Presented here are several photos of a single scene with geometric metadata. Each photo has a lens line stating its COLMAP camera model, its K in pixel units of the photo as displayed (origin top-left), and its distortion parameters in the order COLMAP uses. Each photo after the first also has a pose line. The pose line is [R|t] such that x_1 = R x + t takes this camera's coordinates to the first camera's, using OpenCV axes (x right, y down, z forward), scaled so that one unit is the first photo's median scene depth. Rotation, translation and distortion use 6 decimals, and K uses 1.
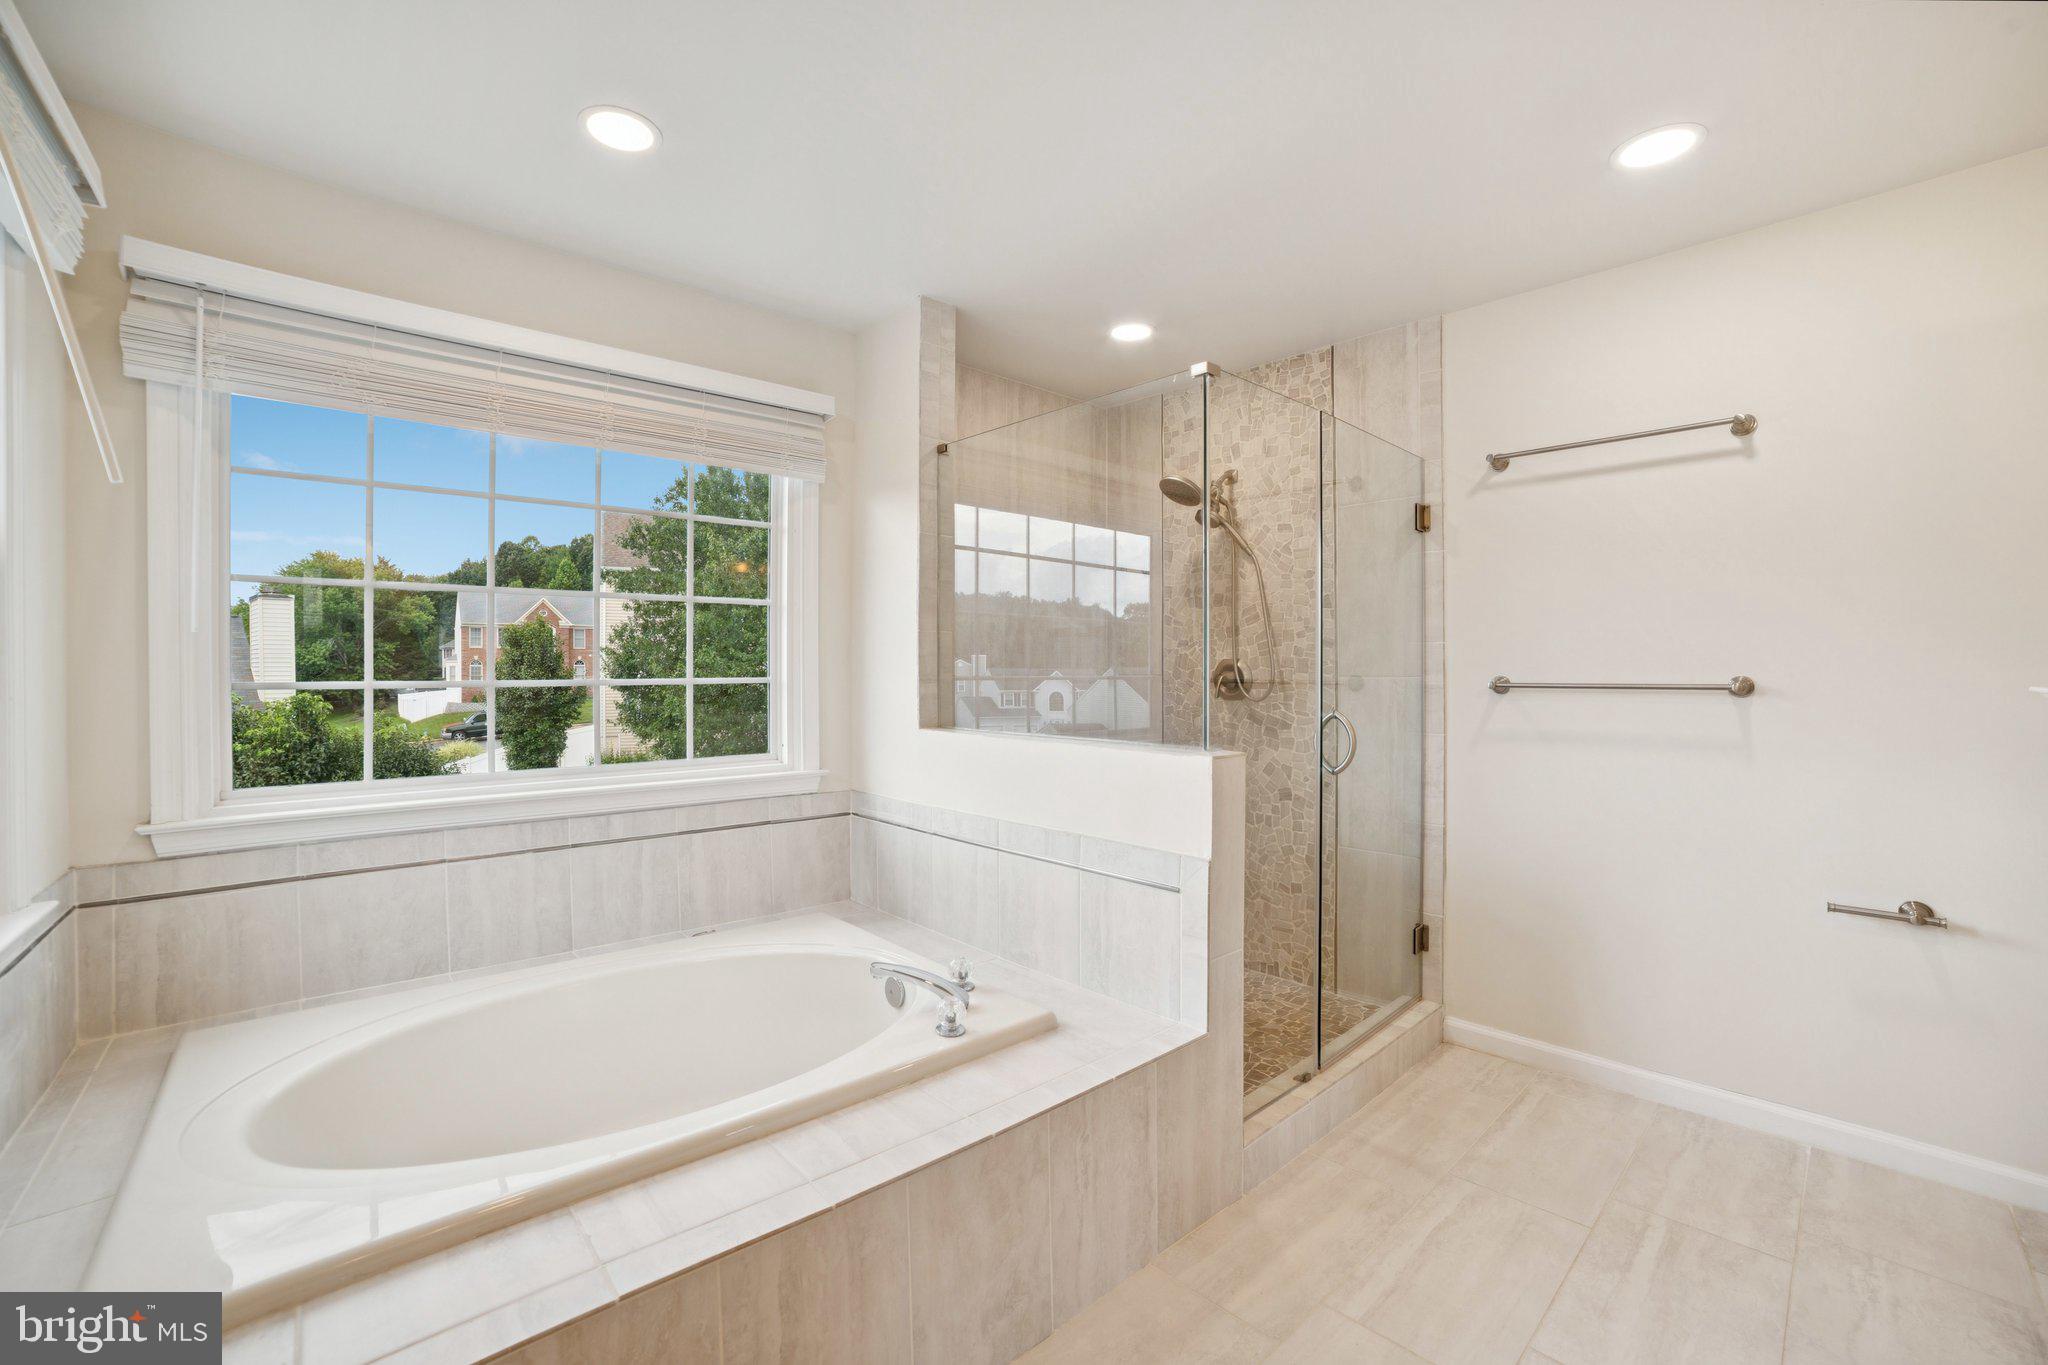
lens RADIAL K [[872.8, 0, 1017.8], [0, 872.8, 686.0], [0, 0, 1]] dist [-0.028765, 0.002448]
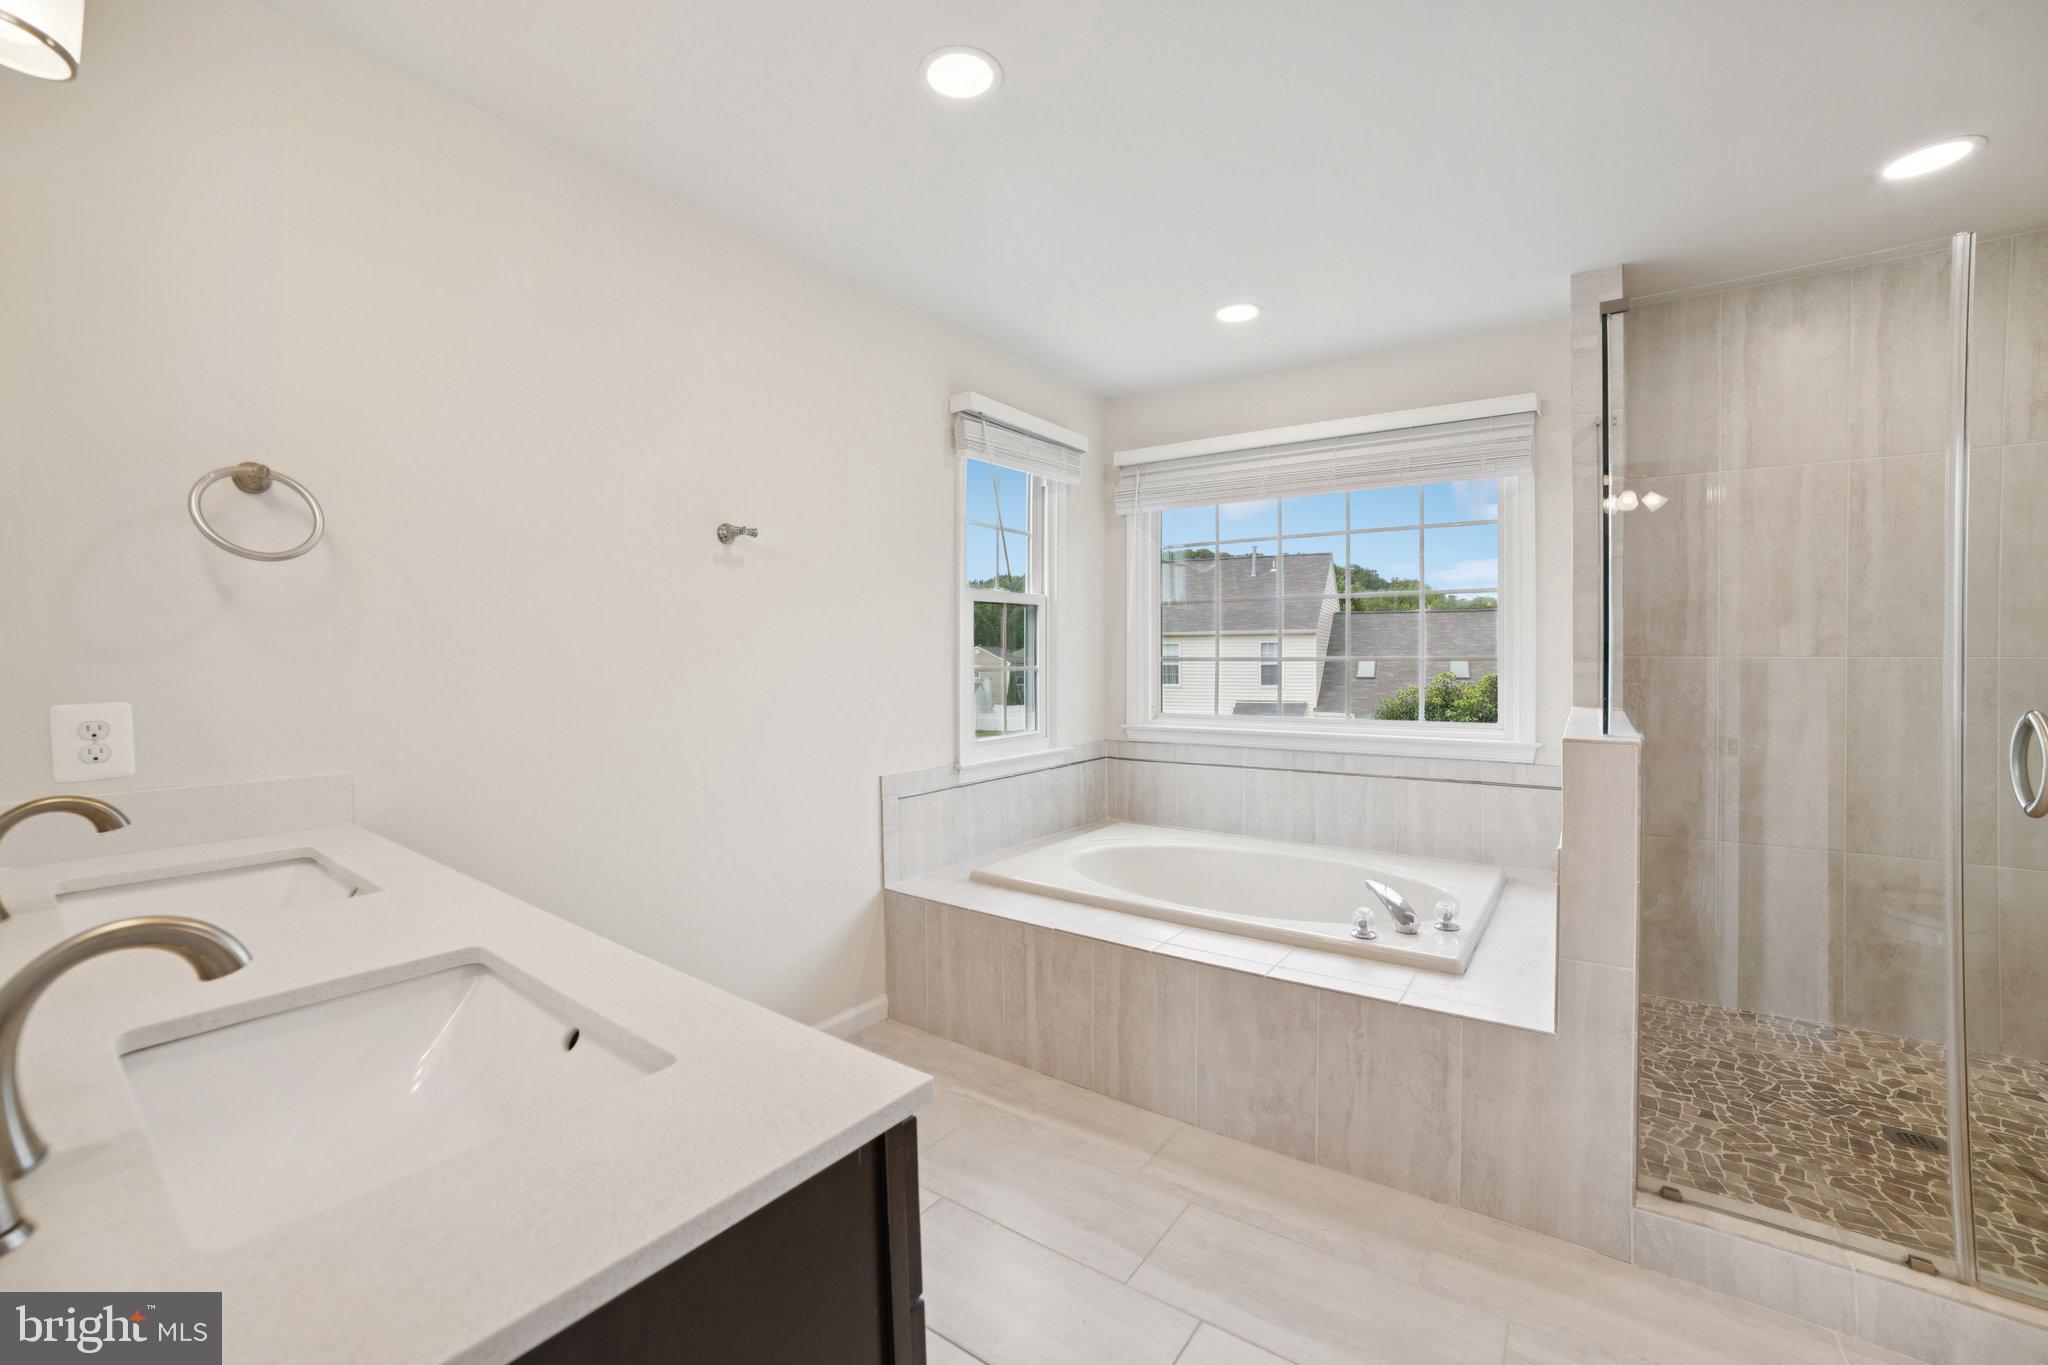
lens RADIAL K [[872.8, 0, 1008.7], [0, 872.8, 672.1], [0, 0, 1]] dist [-0.028765, 0.002448]
pose [[0.202813, 0.011621, -0.979148, 1.045714], [-0.013672, 0.999866, 0.009035, 0.015440], [0.979122, 0.011554, 0.202945, 0.252435]]
